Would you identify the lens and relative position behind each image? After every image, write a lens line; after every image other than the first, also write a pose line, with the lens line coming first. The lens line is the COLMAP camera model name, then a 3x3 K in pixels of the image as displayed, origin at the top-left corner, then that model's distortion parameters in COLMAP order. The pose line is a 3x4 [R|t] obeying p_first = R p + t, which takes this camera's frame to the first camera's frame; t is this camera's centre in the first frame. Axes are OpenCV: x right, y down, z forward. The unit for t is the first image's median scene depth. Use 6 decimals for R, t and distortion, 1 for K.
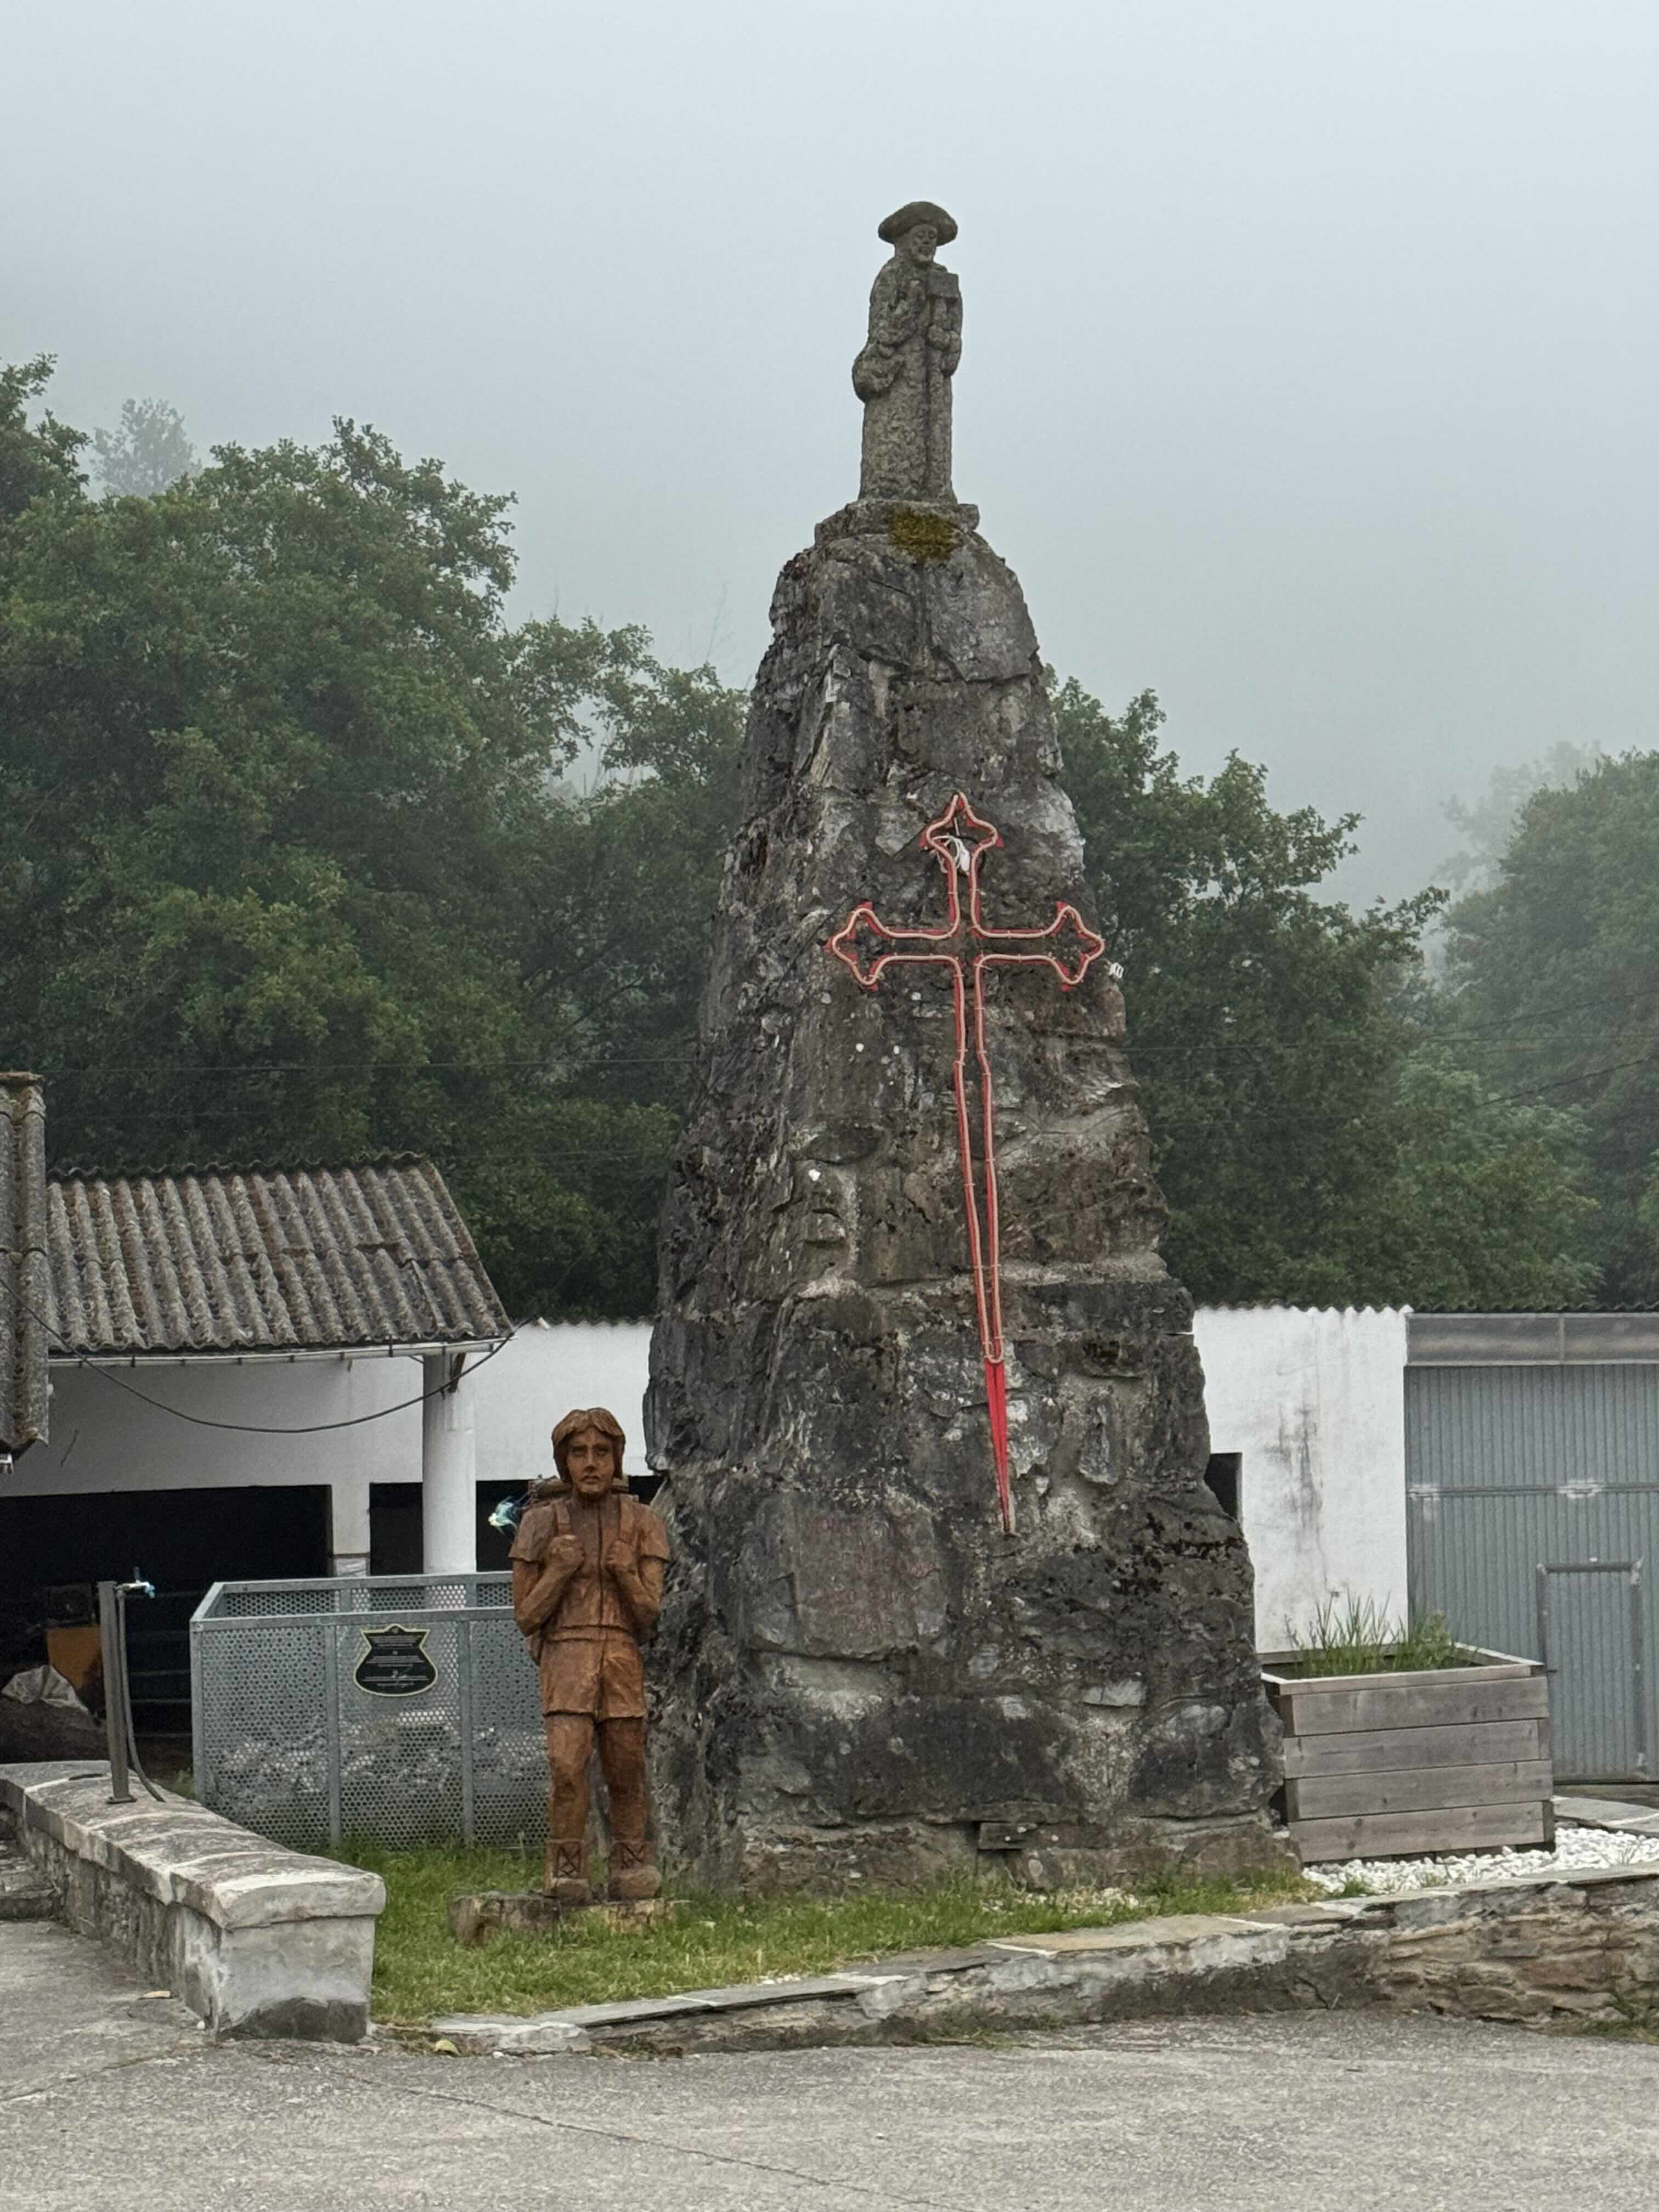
lens RADIAL K [[4404.1, 0, 828.2], [0, 4404.1, 1111.0], [0, 0, 1]] dist [-0.103320, 0.000000]
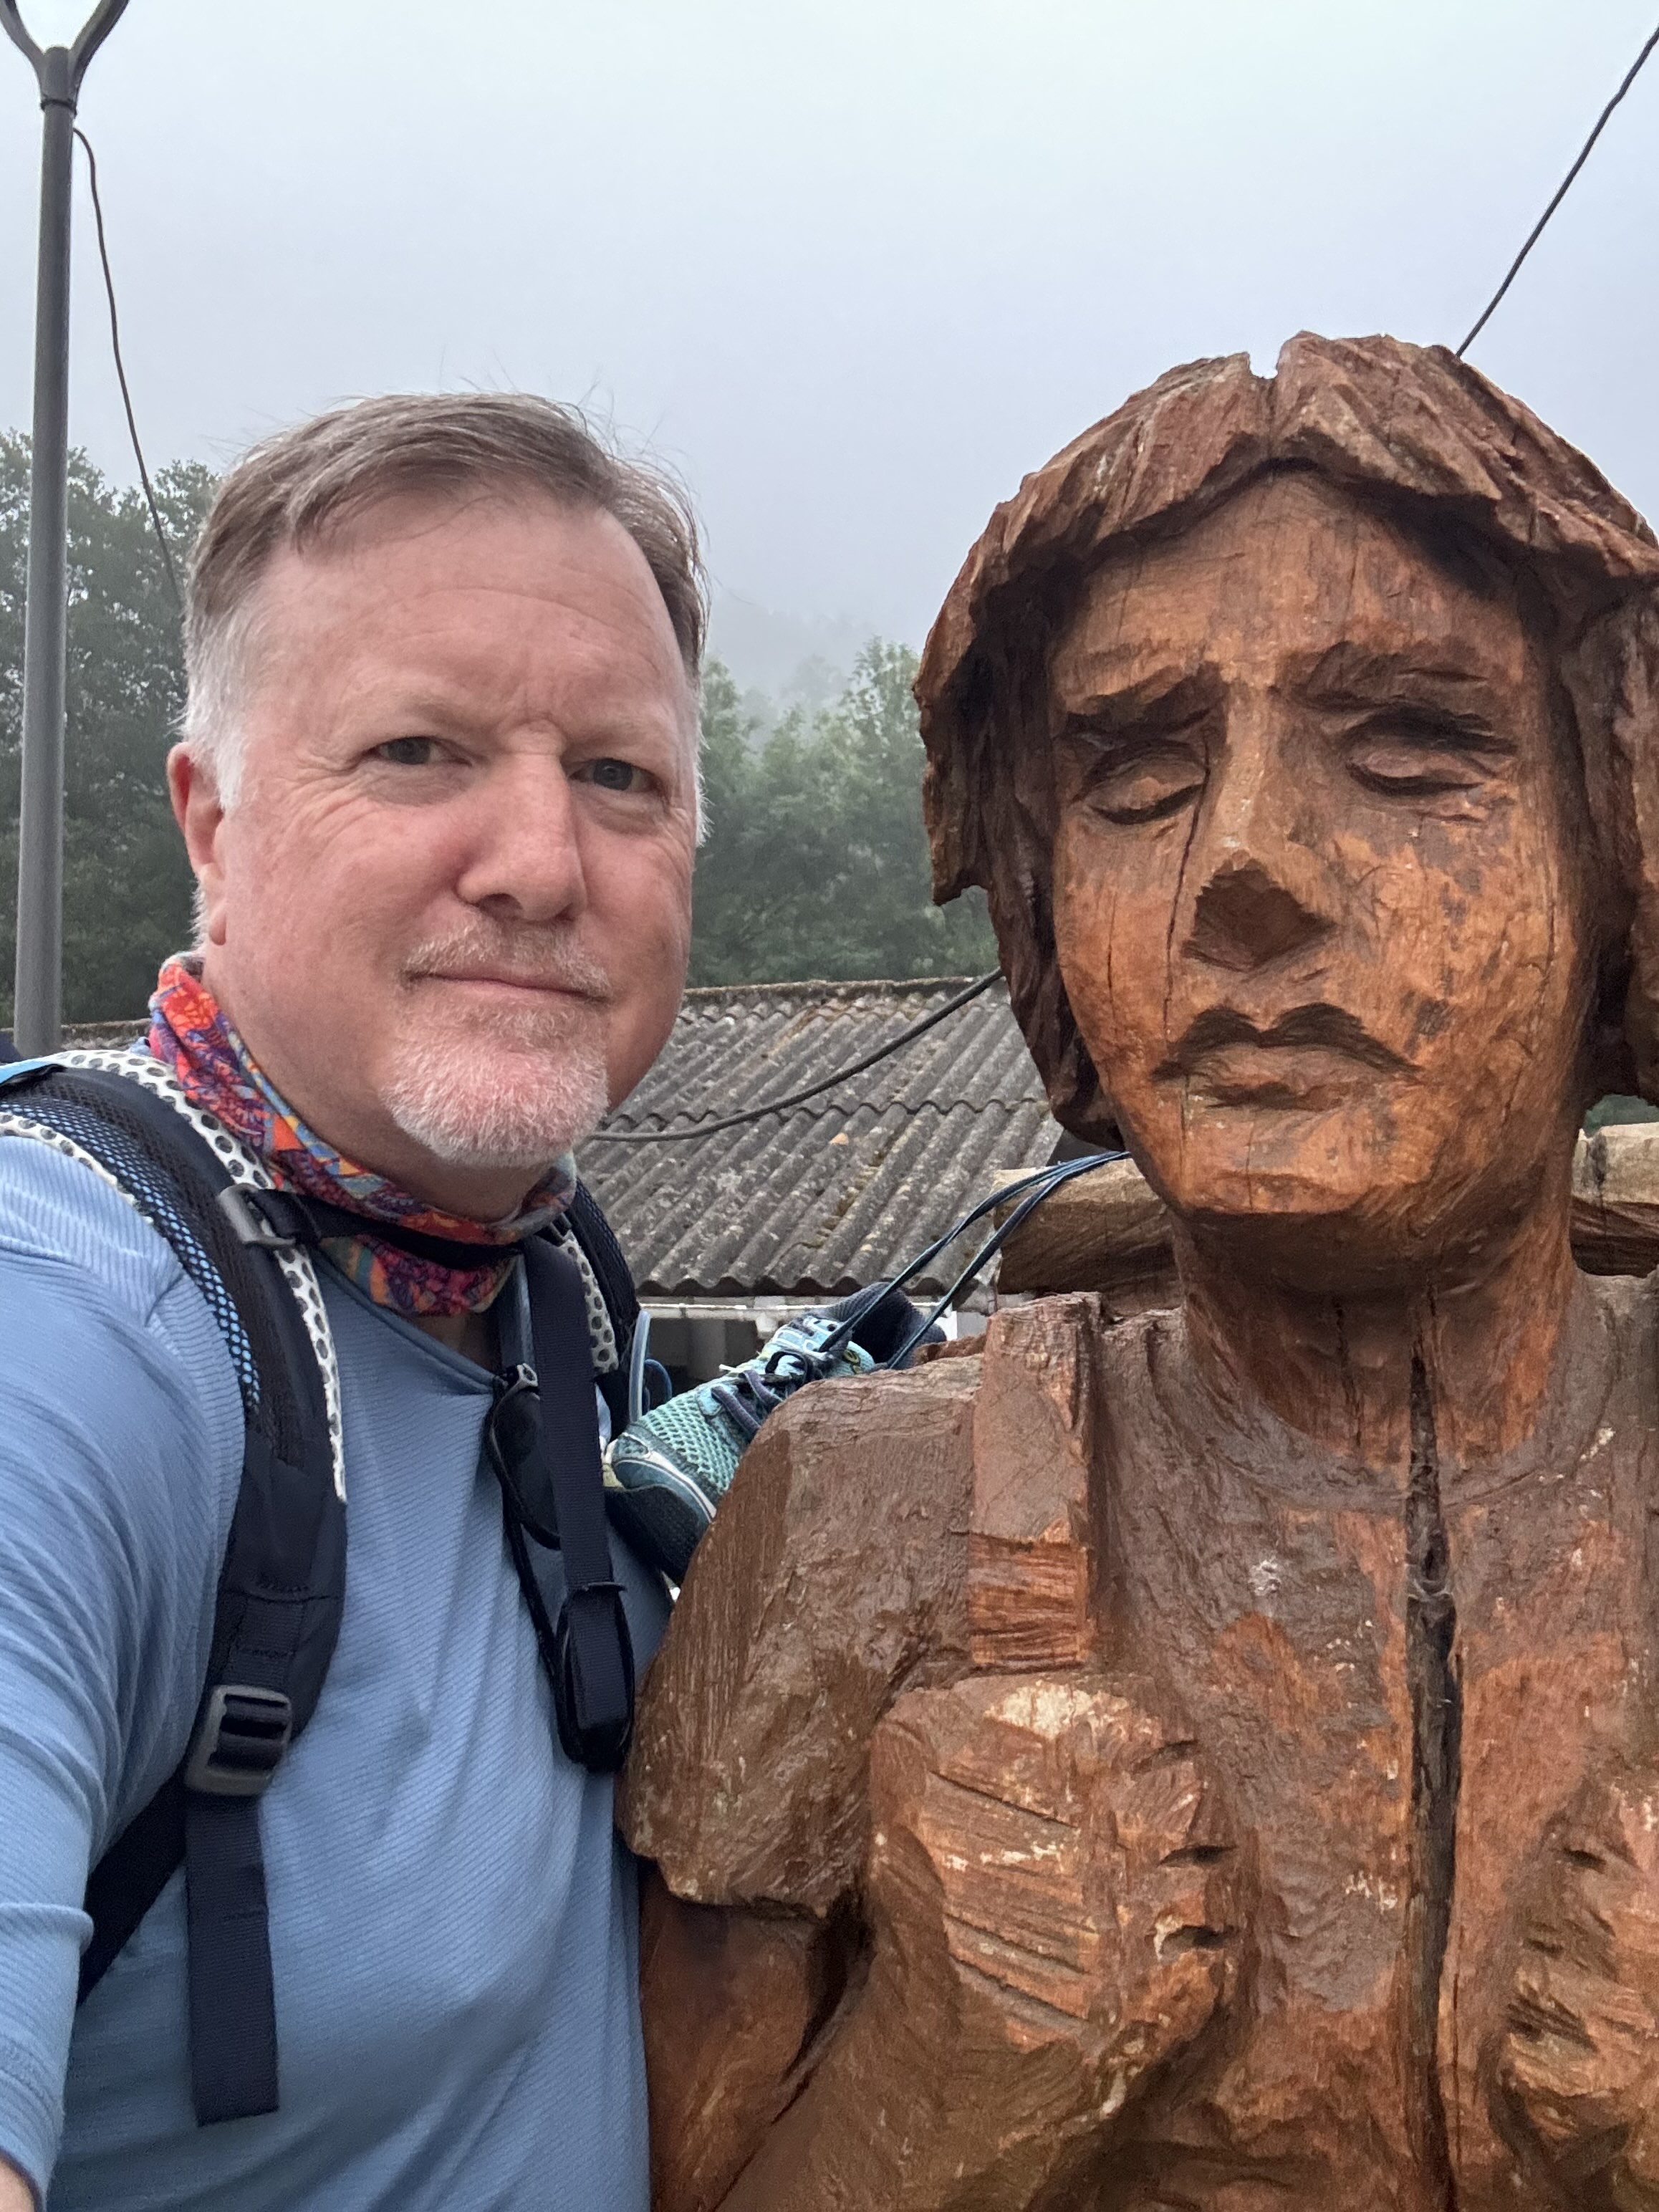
lens RADIAL K [[1930.1, 0, 829.9], [0, 1930.1, 1099.3], [0, 0, 1]] dist [0.010849, 0.002506]
pose [[0.886187, -0.029579, -0.462384, -0.042026], [0.006373, 0.998644, -0.051669, 0.082249], [0.463285, 0.042841, 0.885173, 0.916114]]
